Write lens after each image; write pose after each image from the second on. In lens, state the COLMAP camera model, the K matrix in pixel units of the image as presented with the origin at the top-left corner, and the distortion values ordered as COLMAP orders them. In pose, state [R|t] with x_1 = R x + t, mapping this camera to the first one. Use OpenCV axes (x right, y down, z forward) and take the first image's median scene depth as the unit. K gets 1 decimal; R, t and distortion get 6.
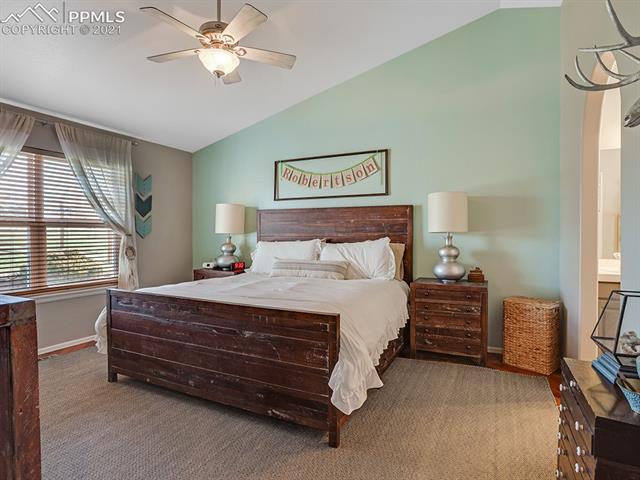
lens RADIAL K [[351.0, 0, 320.0], [0, 351.0, 240.0], [0, 0, 1]] dist [-0.060044, 0.000337]
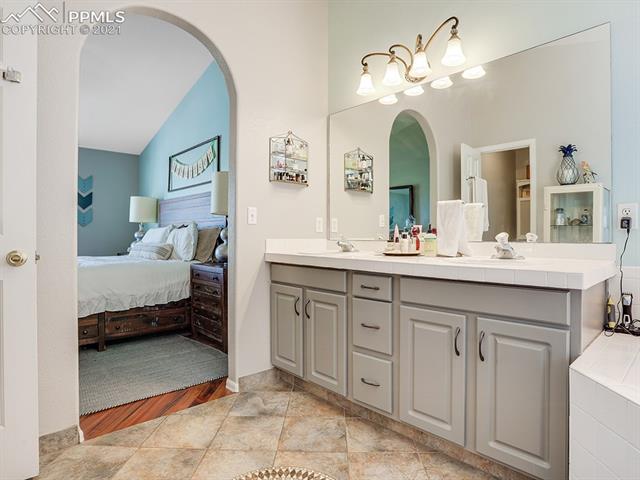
lens RADIAL K [[367.6, 0, 320.0], [0, 367.6, 240.0], [0, 0, 1]] dist [-0.053401, 0.000963]
pose [[0.934613, 0.008563, -0.355562, 0.820438], [-0.011179, 0.999923, -0.005305, 0.044713], [0.355489, 0.008933, 0.934638, 0.108737]]
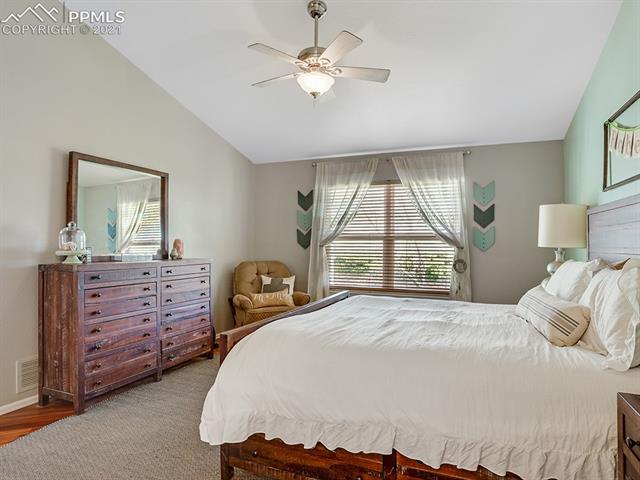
lens RADIAL K [[367.6, 0, 320.0], [0, 367.6, 240.0], [0, 0, 1]] dist [-0.053401, 0.000963]
pose [[0.052358, -0.011208, -0.998565, 0.479210], [-0.027125, 0.999552, -0.012642, -0.012869], [0.998260, 0.027748, 0.052031, 0.572151]]
